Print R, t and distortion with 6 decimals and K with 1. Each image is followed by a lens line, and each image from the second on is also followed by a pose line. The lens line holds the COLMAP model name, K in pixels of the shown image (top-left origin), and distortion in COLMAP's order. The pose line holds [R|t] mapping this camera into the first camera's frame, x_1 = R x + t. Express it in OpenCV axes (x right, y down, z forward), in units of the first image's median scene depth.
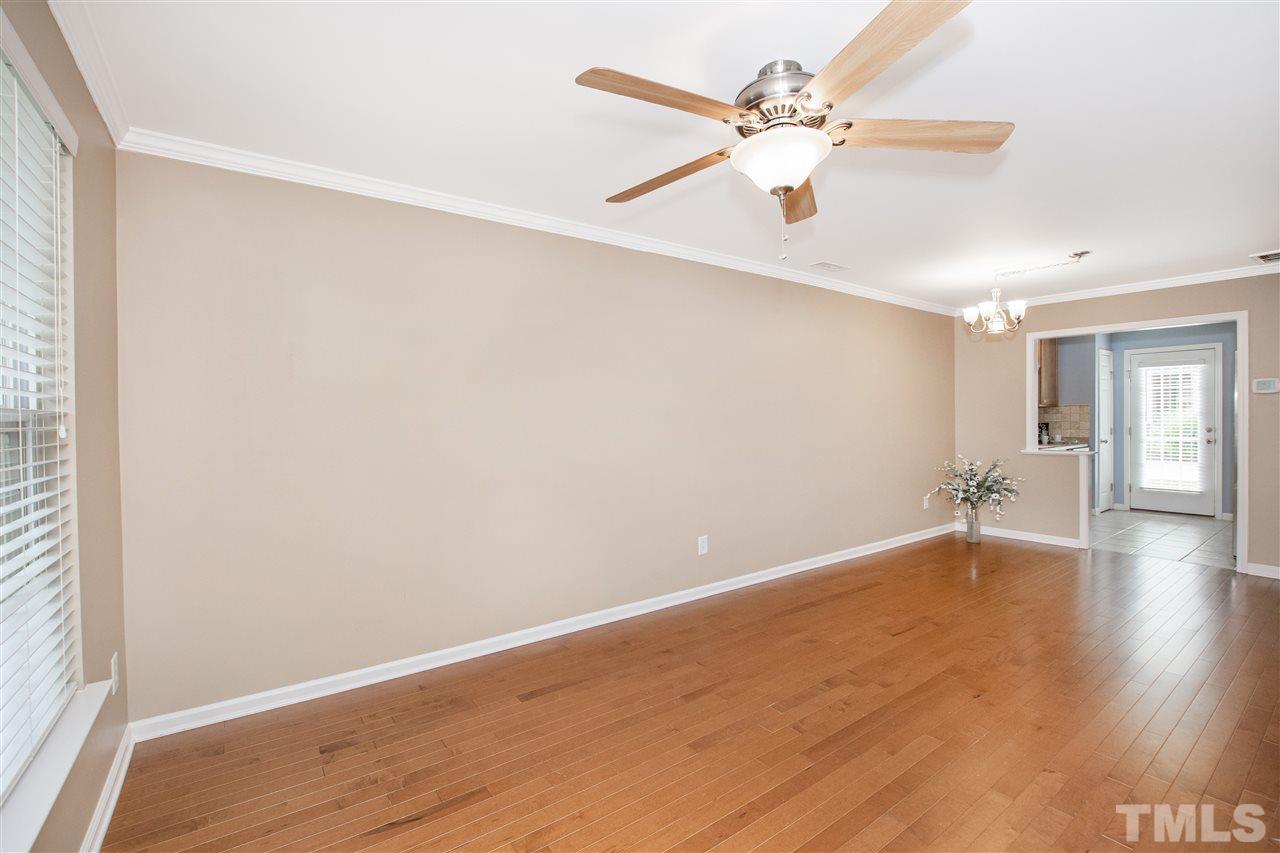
lens RADIAL K [[568.7, 0, 642.2], [0, 568.7, 422.3], [0, 0, 1]] dist [-0.001412, -0.000108]
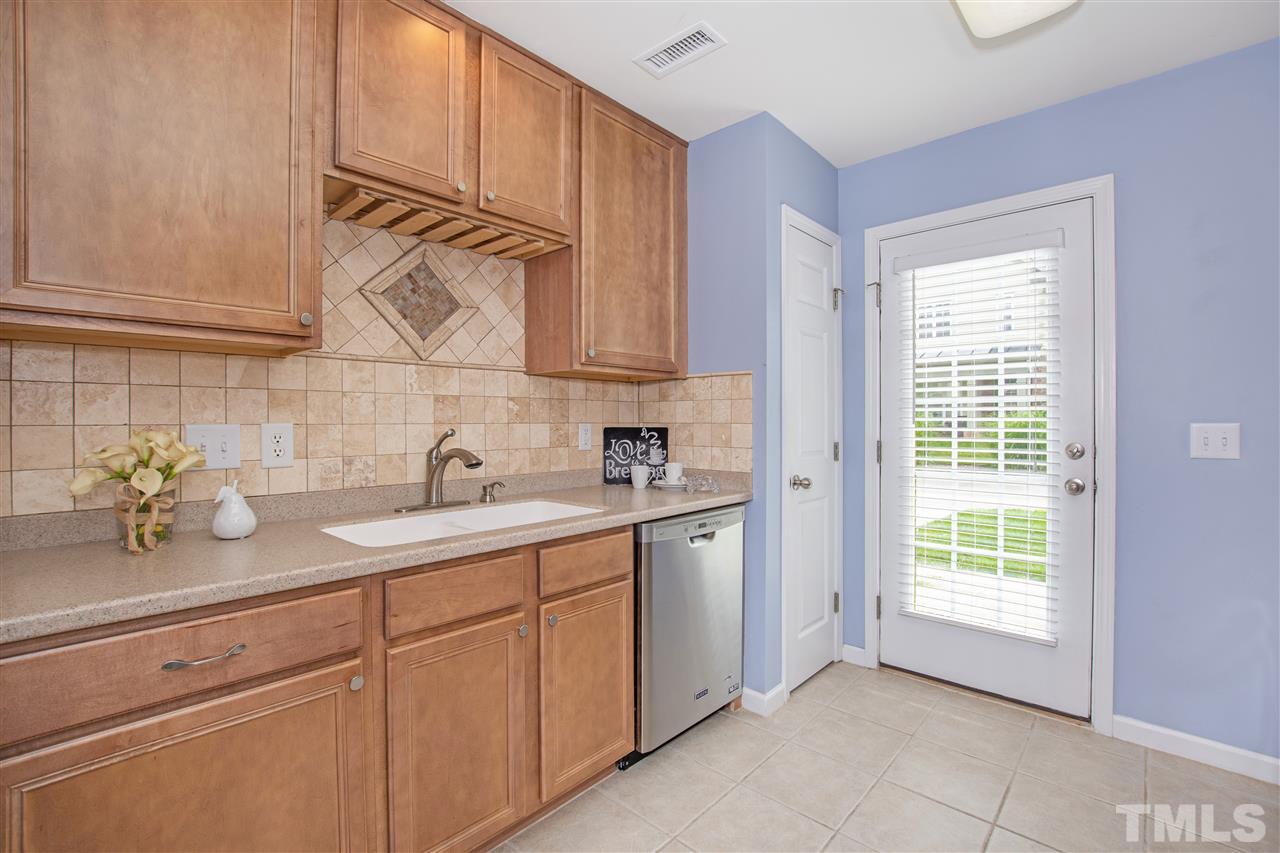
lens RADIAL K [[568.7, 0, 642.2], [0, 568.7, 422.3], [0, 0, 1]] dist [-0.001412, -0.000108]
pose [[0.984315, 0.002608, 0.176403, 0.660351], [-0.002522, 0.999997, -0.000712, -0.001723], [-0.176404, 0.000256, 0.984318, 0.685155]]
